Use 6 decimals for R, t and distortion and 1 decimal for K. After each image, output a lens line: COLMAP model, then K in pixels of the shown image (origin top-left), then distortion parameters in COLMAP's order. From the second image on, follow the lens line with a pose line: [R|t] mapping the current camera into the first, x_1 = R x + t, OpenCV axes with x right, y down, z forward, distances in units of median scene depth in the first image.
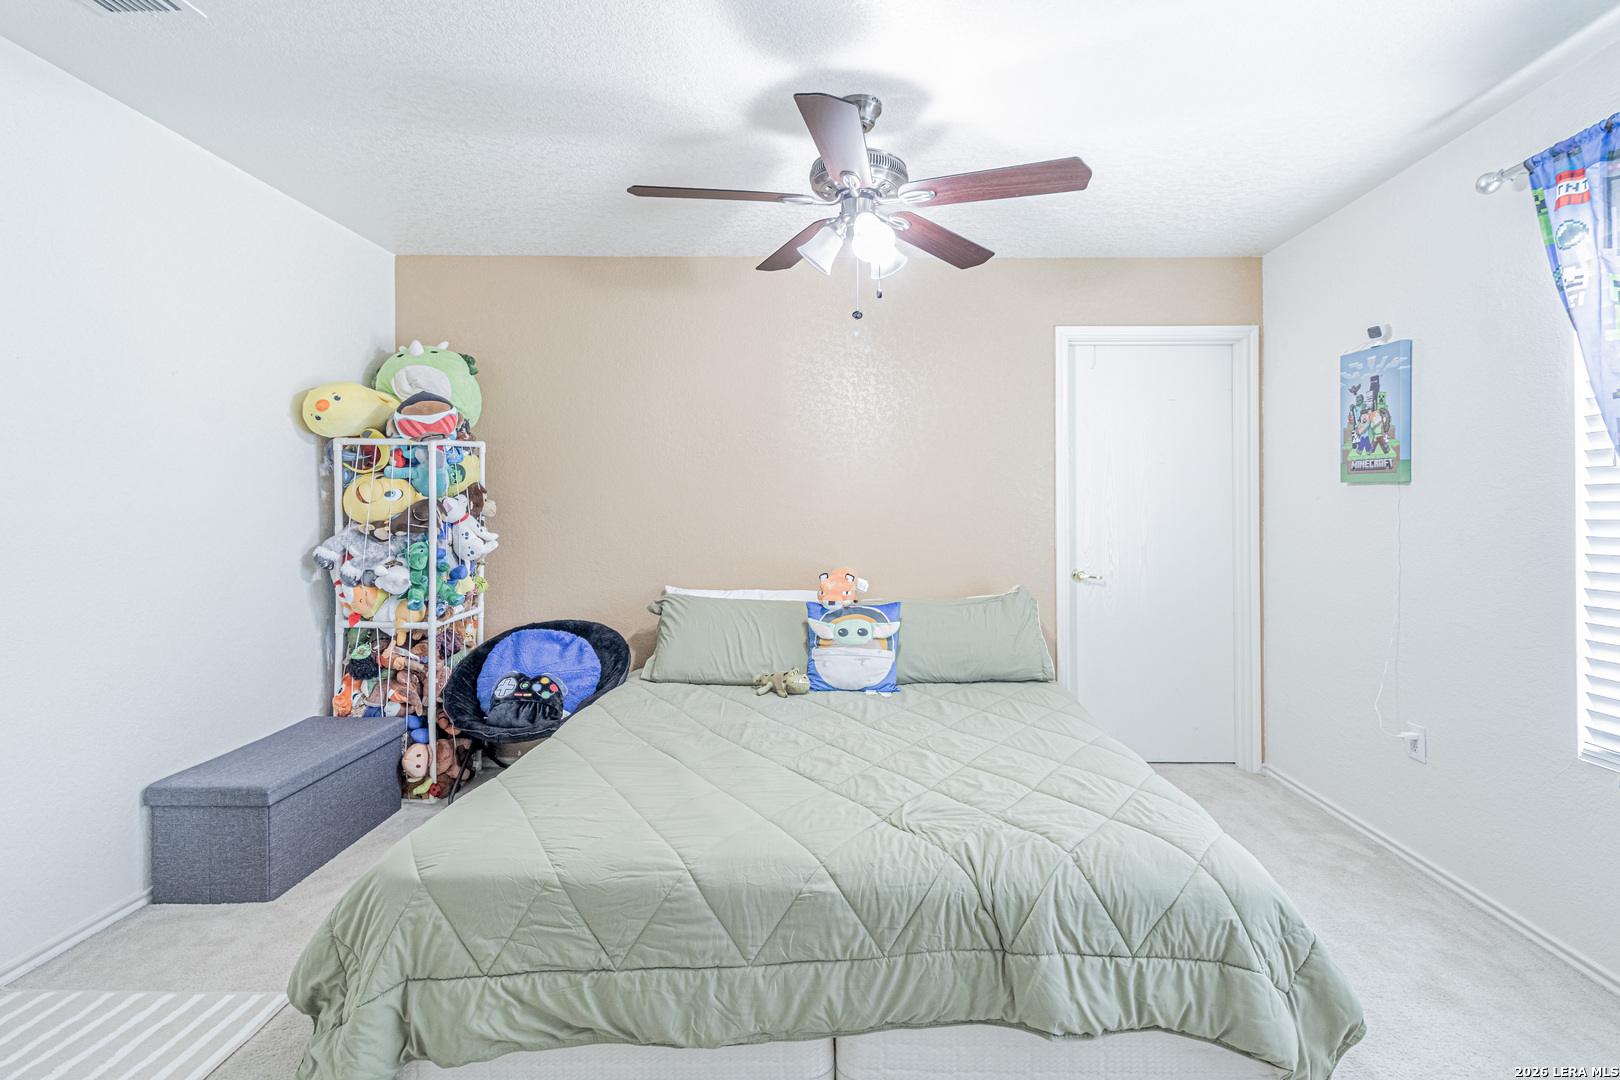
lens RADIAL K [[752.2, 0, 815.6], [0, 752.2, 522.8], [0, 0, 1]] dist [0.005675, 0.000747]
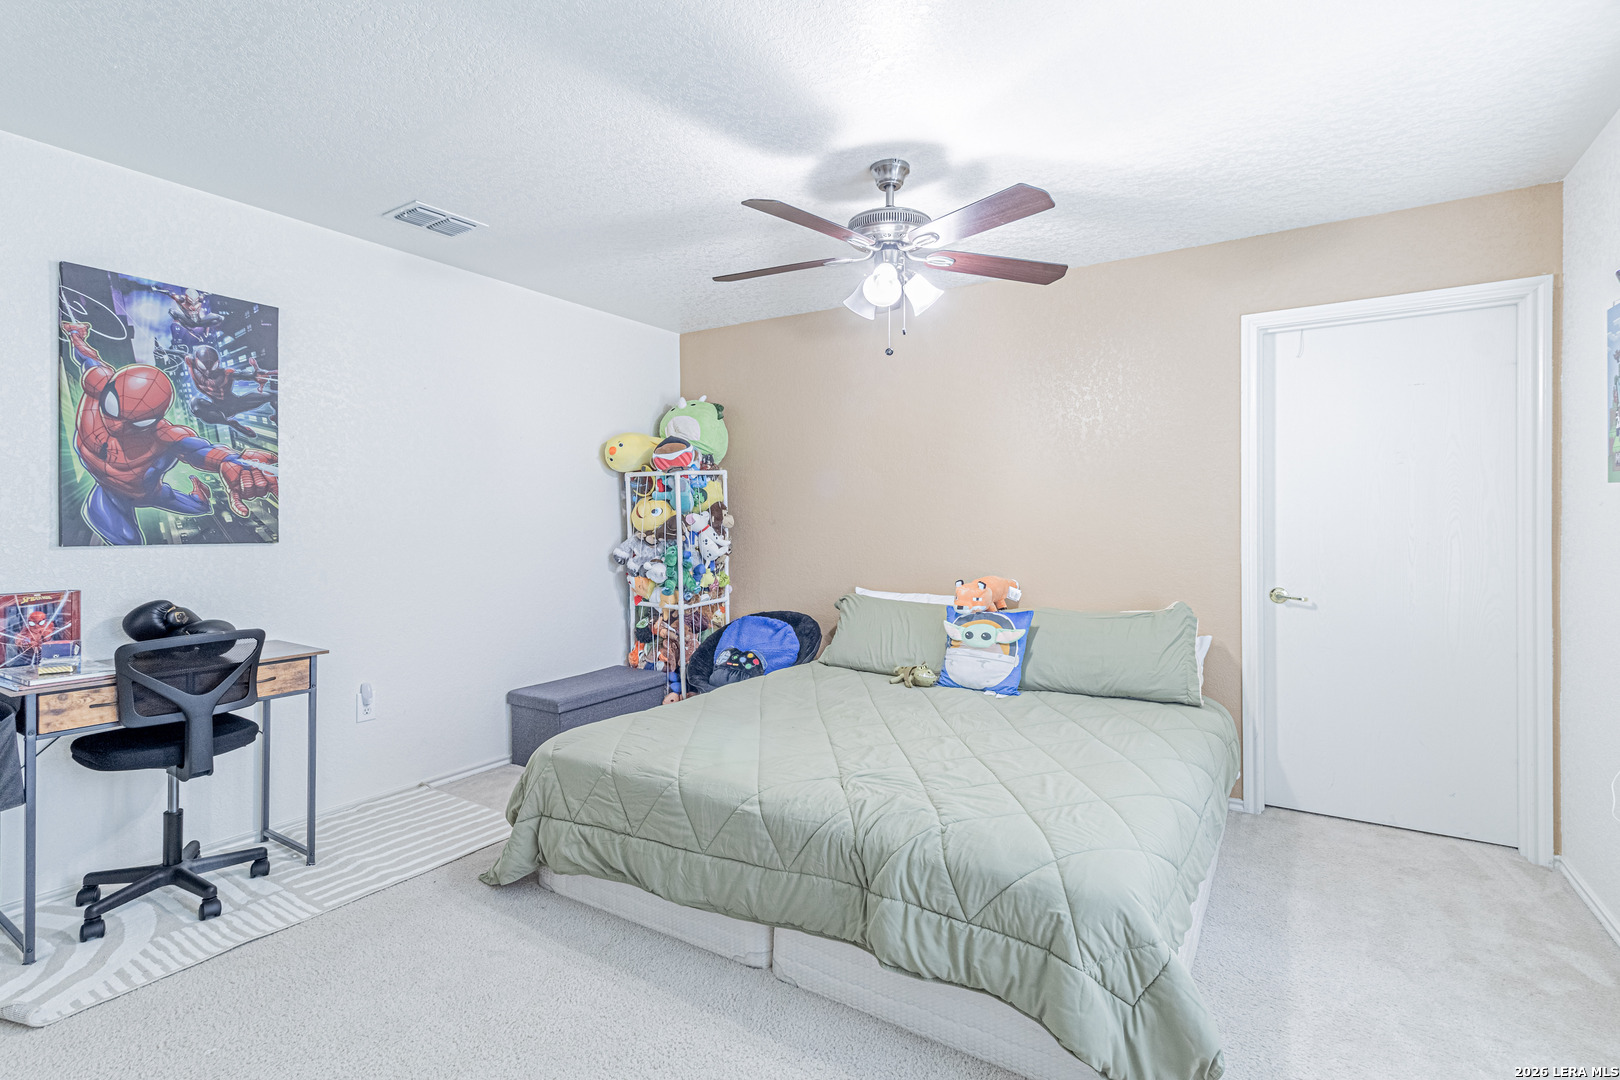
lens RADIAL K [[732.0, 0, 805.0], [0, 732.0, 550.0], [0, 0, 1]] dist [0.006334, 0.000681]
pose [[0.857632, 0.016874, -0.513987, 0.382309], [-0.006191, 0.999728, 0.022491, 0.001256], [0.514226, -0.016107, 0.857503, -0.021669]]
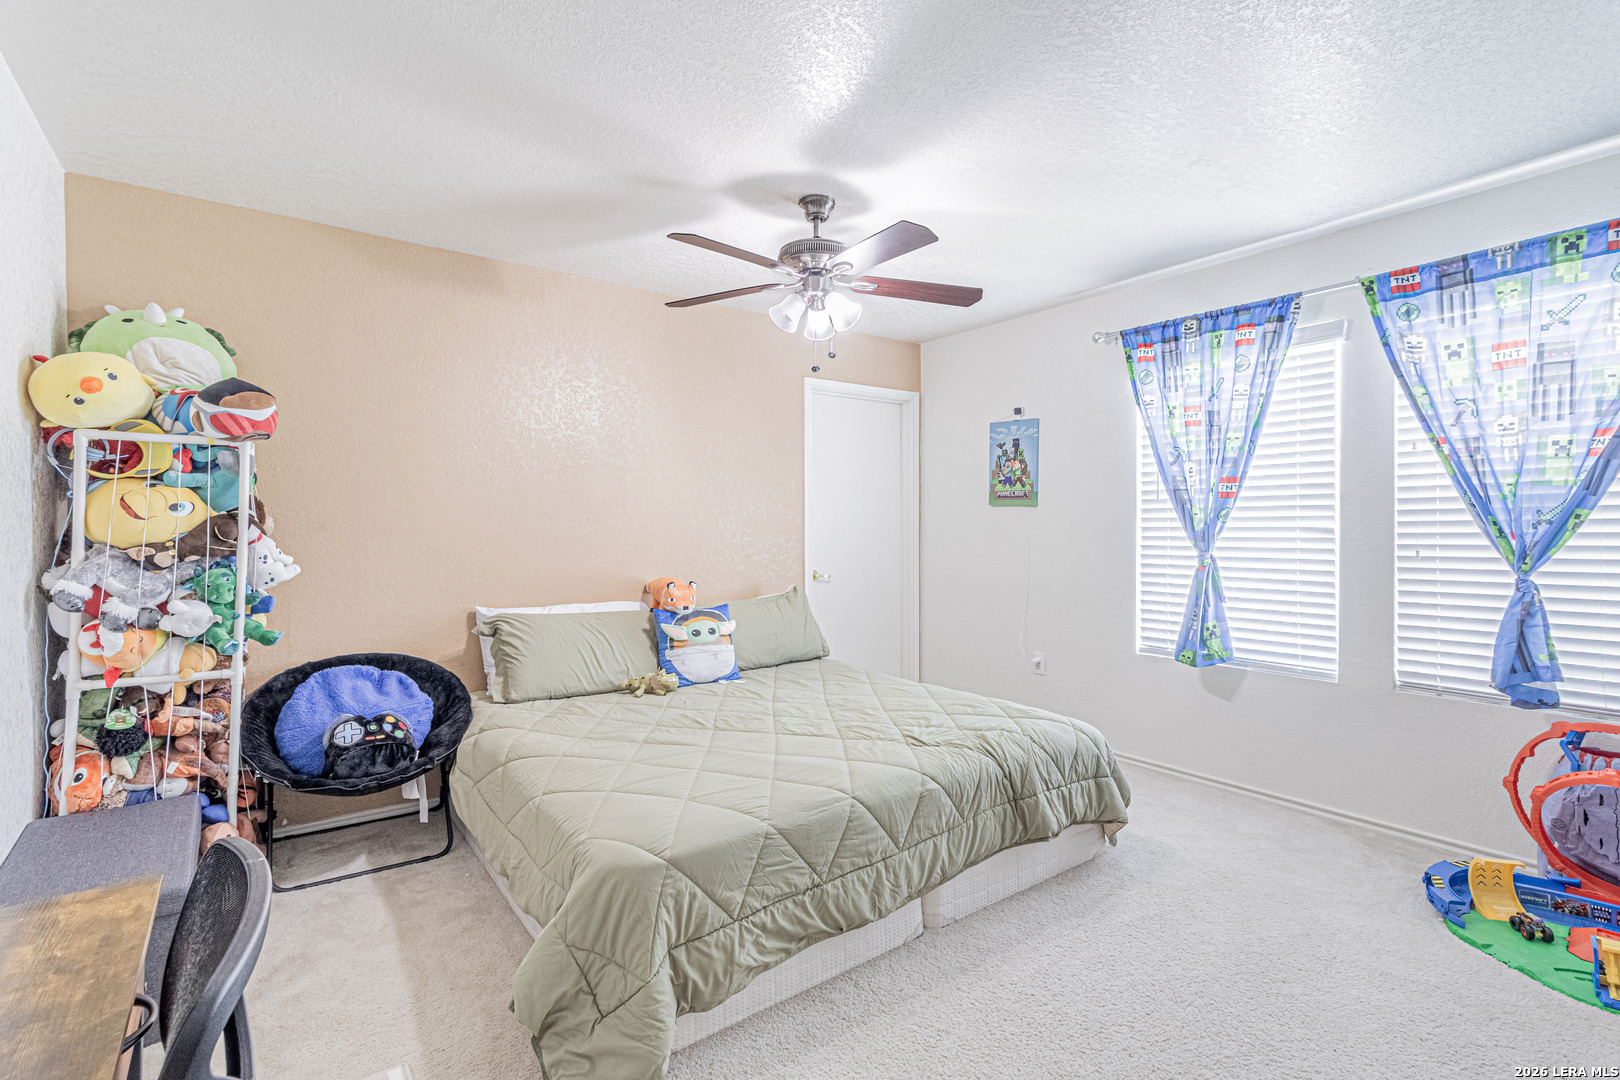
lens RADIAL K [[760.3, 0, 788.3], [0, 760.3, 556.2], [0, 0, 1]] dist [0.005127, 0.000479]
pose [[0.799126, -0.030462, 0.600391, -0.550033], [0.015879, 0.999436, 0.029573, -0.001545], [-0.600954, -0.014099, 0.799160, 0.004536]]
